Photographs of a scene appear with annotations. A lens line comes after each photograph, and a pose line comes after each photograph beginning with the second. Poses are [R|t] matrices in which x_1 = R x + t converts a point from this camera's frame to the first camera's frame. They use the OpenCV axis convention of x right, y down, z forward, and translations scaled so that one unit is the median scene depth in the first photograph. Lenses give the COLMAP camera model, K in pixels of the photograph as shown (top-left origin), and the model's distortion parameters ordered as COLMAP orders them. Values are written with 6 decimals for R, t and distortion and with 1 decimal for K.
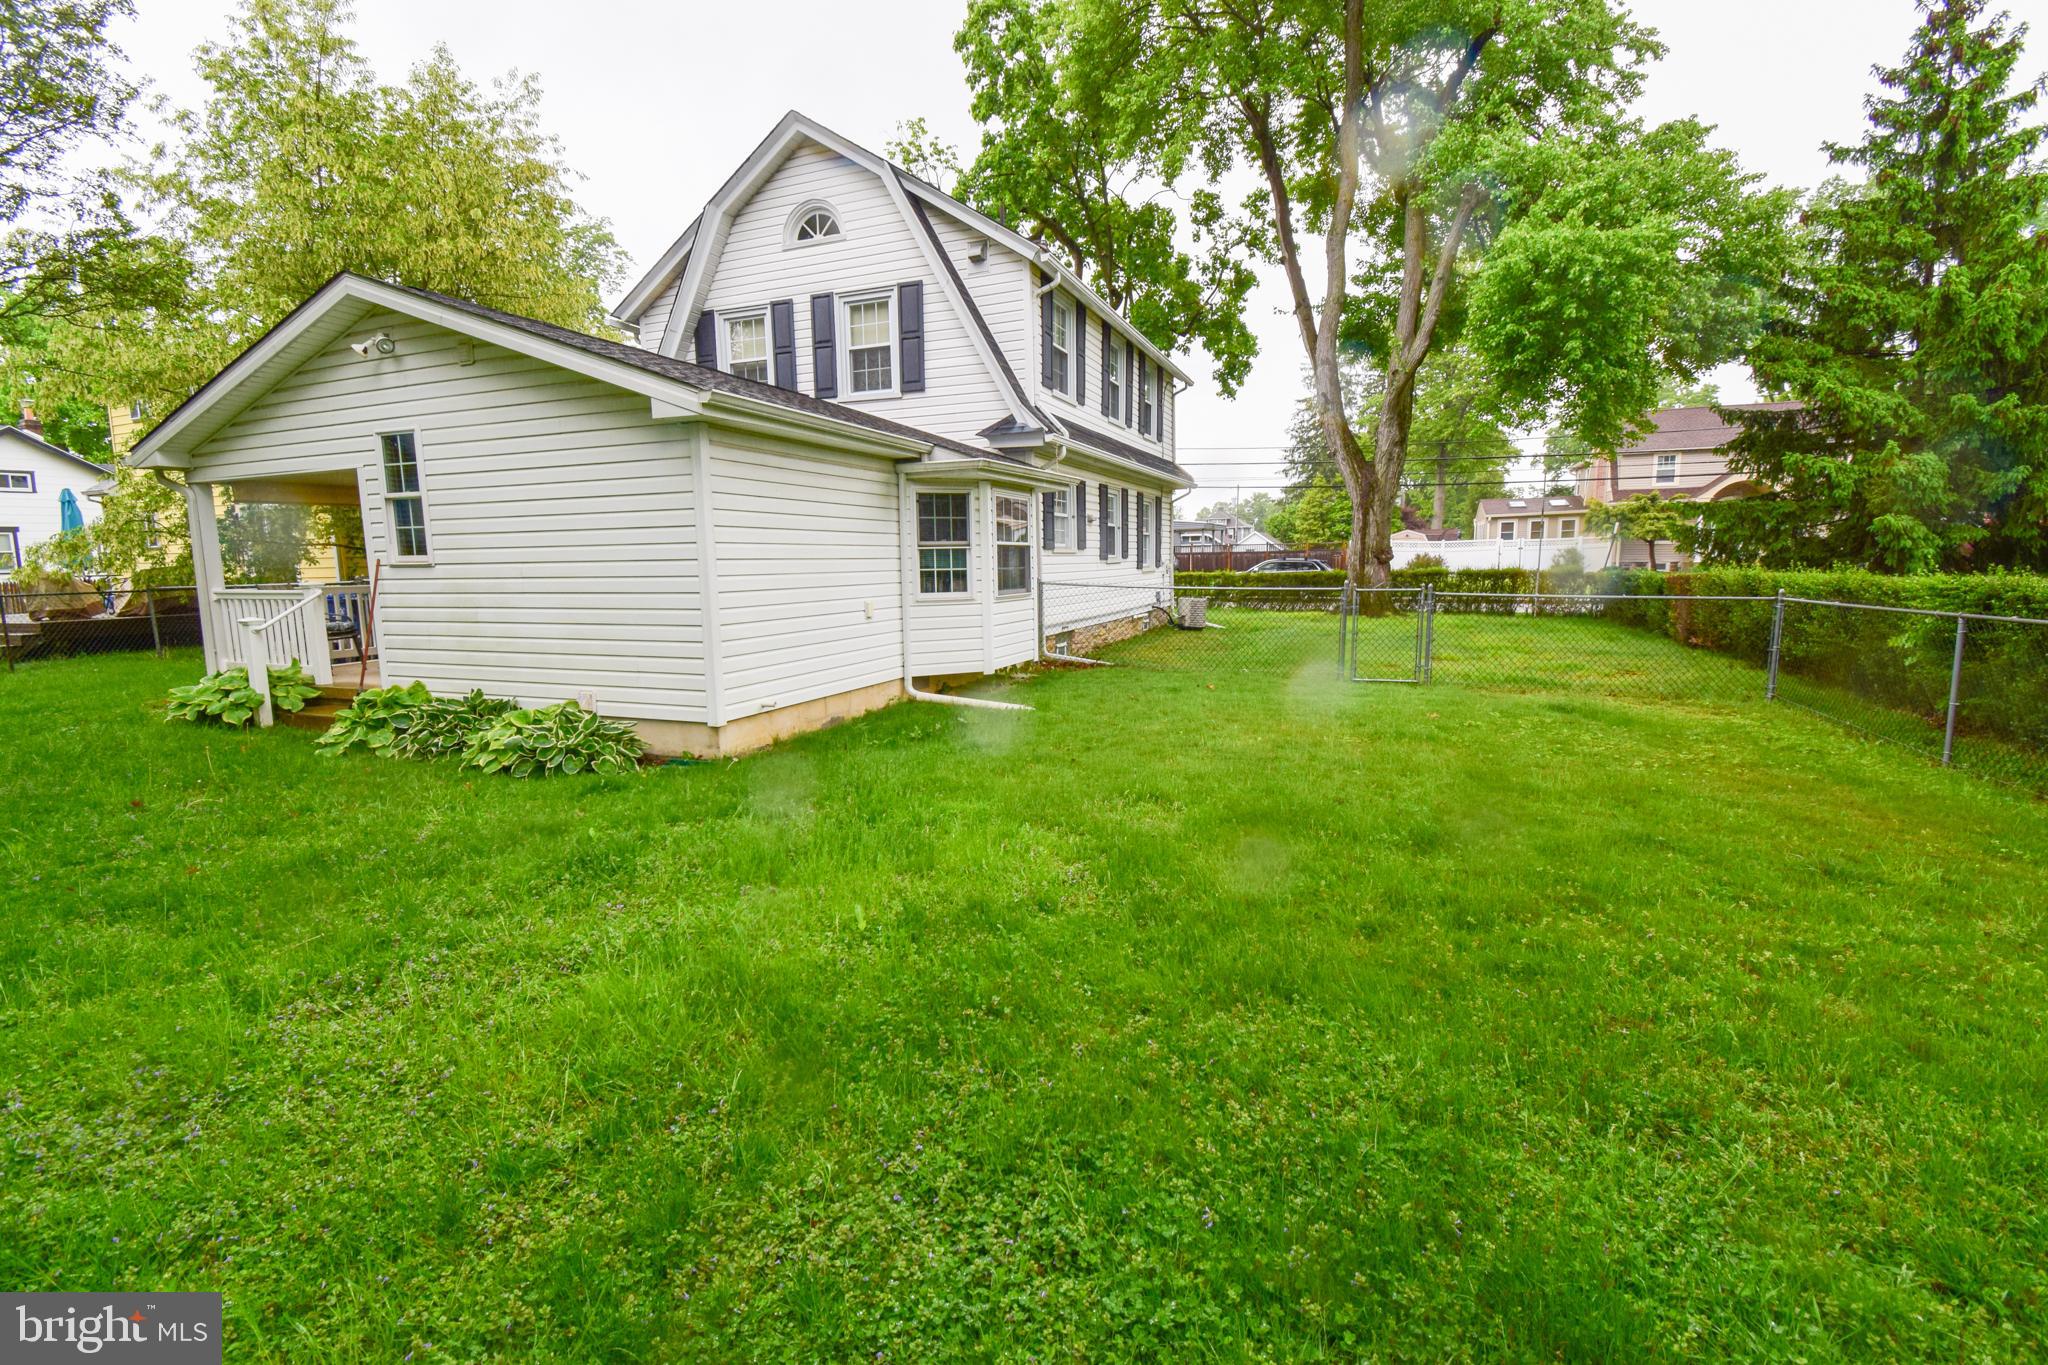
lens RADIAL K [[915.5, 0, 1025.2], [0, 915.5, 686.4], [0, 0, 1]] dist [0.017106, -0.004244]
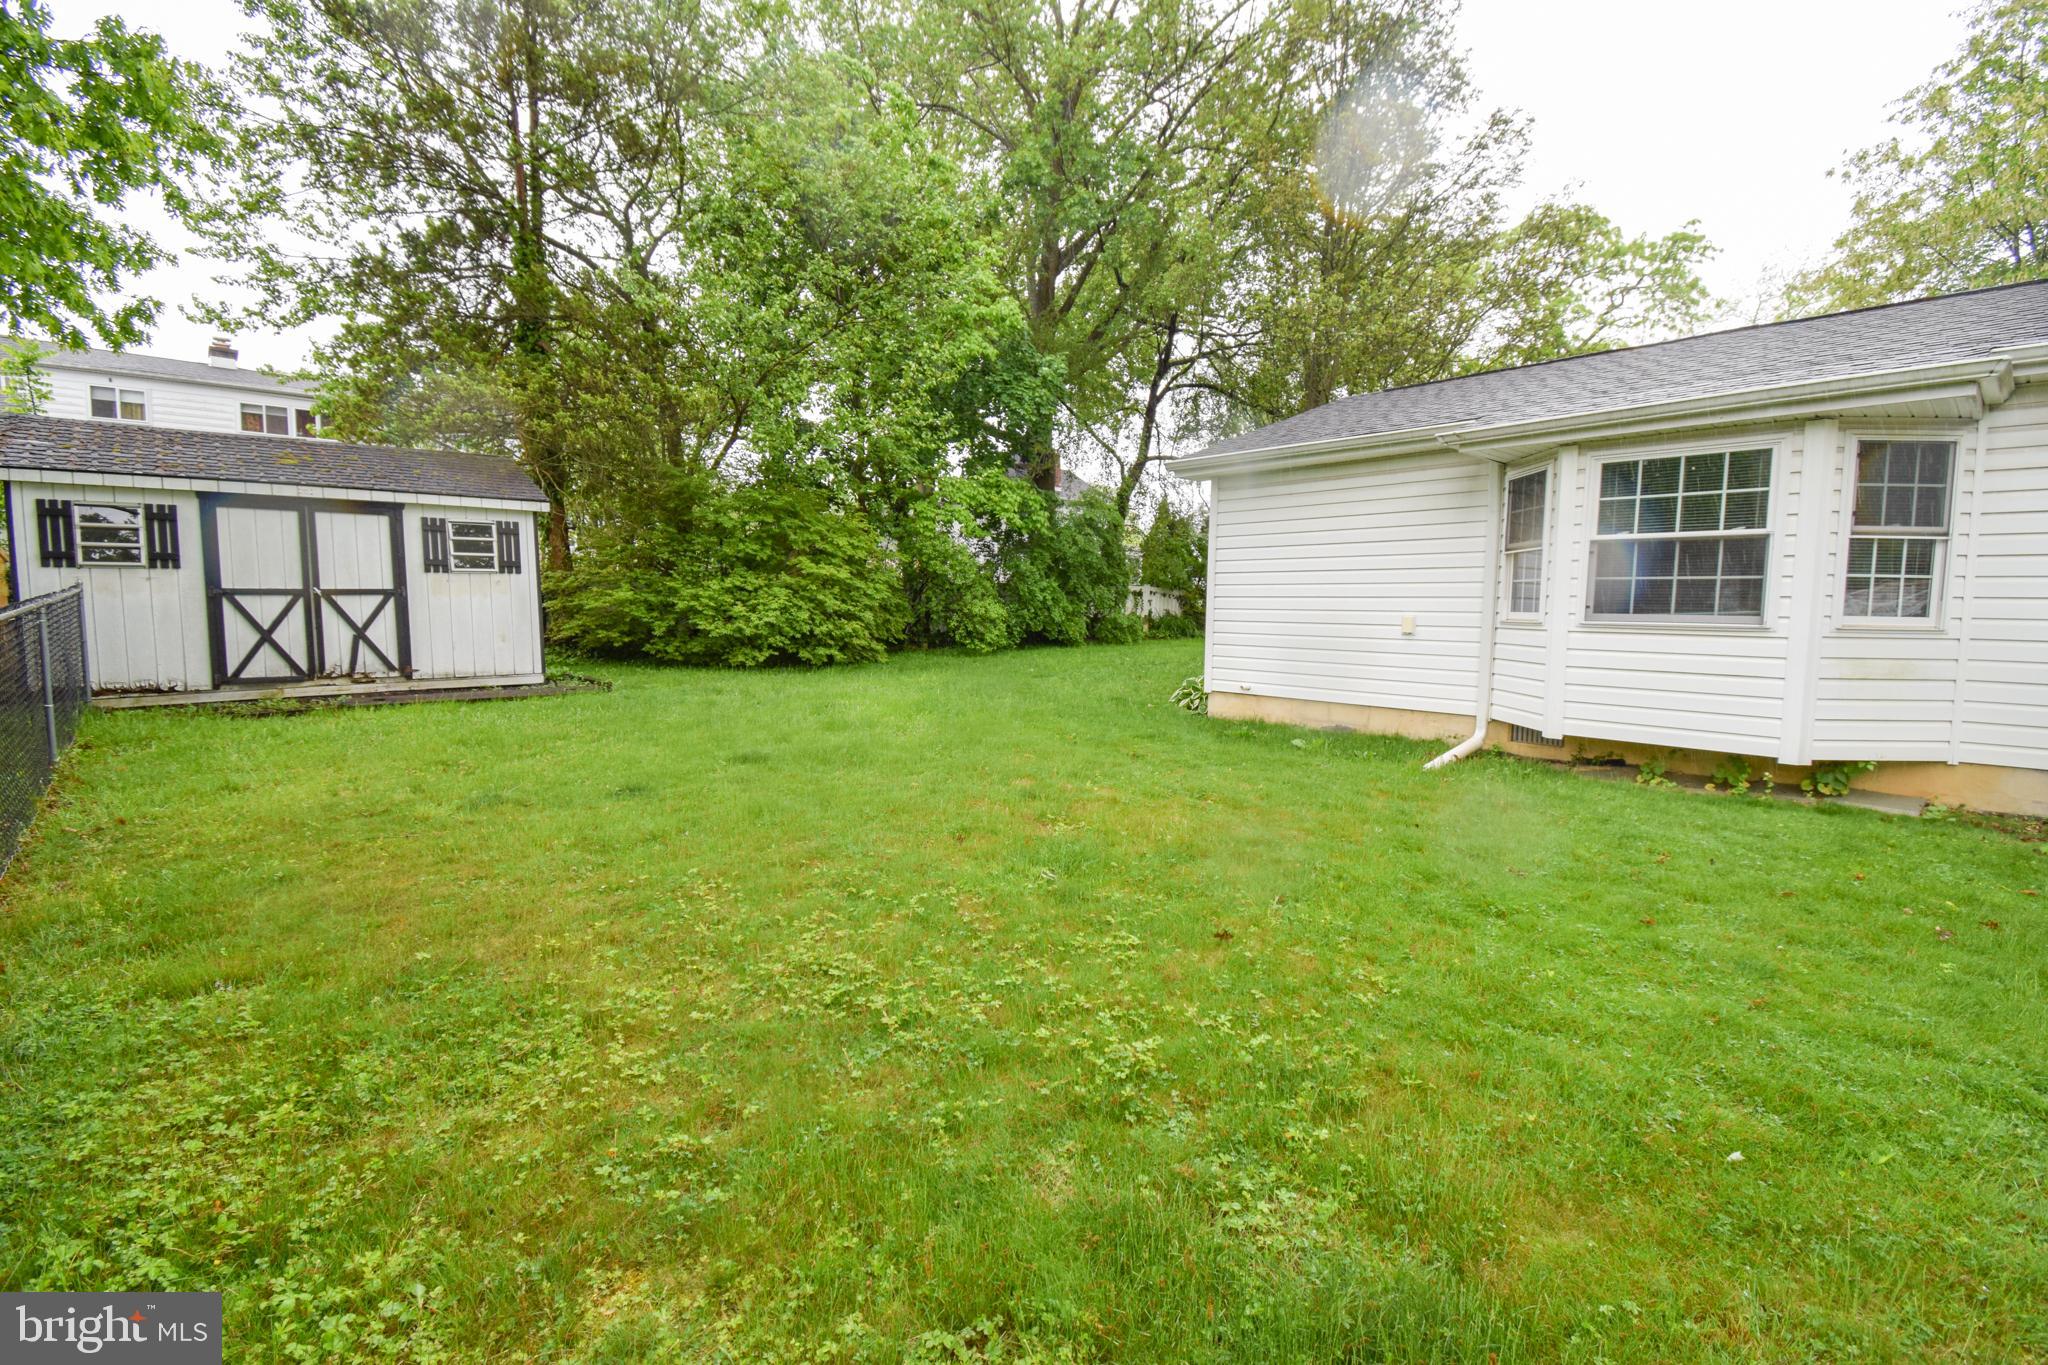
lens RADIAL K [[915.5, 0, 1041.3], [0, 915.5, 672.7], [0, 0, 1]] dist [0.017106, -0.004244]
pose [[-0.432213, 0.094469, -0.896810, 0.409608], [-0.116139, 0.980384, 0.159245, -0.061621], [0.894262, 0.172982, -0.412763, 0.482248]]
